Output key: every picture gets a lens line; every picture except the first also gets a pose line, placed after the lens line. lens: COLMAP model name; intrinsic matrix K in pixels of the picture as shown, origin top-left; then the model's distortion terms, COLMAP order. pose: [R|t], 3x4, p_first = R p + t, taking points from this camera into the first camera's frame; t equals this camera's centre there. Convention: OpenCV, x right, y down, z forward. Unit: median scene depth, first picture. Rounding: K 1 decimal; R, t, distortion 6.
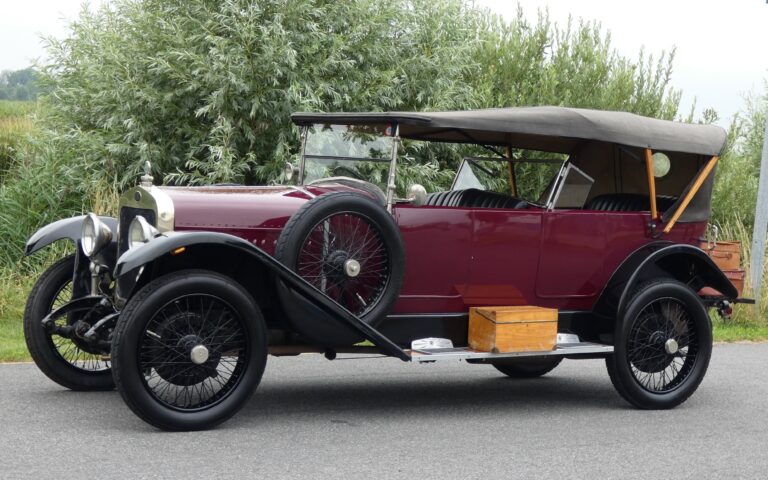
lens RADIAL K [[1272.2, 0, 384.0], [0, 1272.2, 240.0], [0, 0, 1]] dist [0.020933, 0.024788]
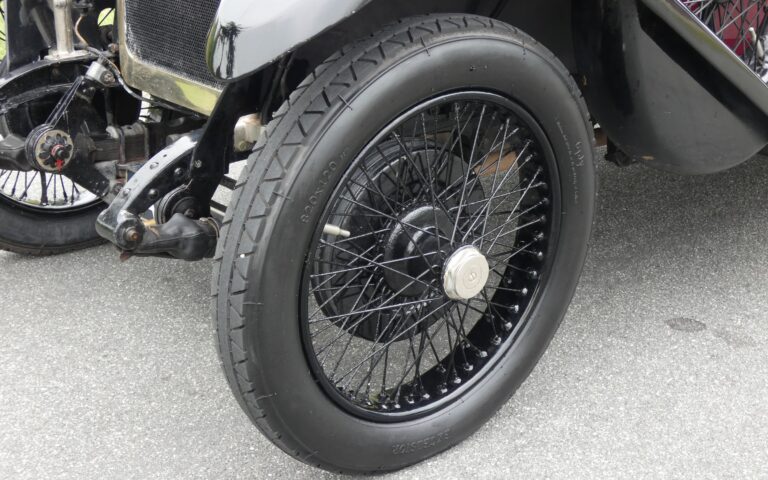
lens RADIAL K [[1189.6, 0, 384.0], [0, 1189.6, 240.0], [0, 0, 1]] dist [0.049156, 0.065498]
pose [[0.991148, -0.069379, 0.113194, -0.167336], [0.029690, 0.946830, 0.320361, -0.016778], [-0.129402, -0.314165, 0.940508, 0.590077]]
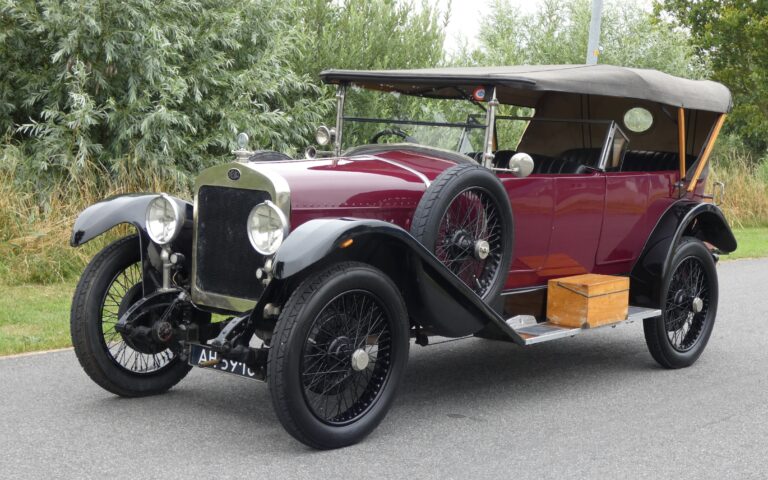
lens RADIAL K [[1189.6, 0, 384.0], [0, 1189.6, 240.0], [0, 0, 1]] dist [0.049156, 0.065498]
pose [[0.963368, -0.036947, 0.265626, -0.284453], [0.020427, 0.997696, 0.064691, -0.036630], [-0.267405, -0.056895, 0.961903, 0.180989]]
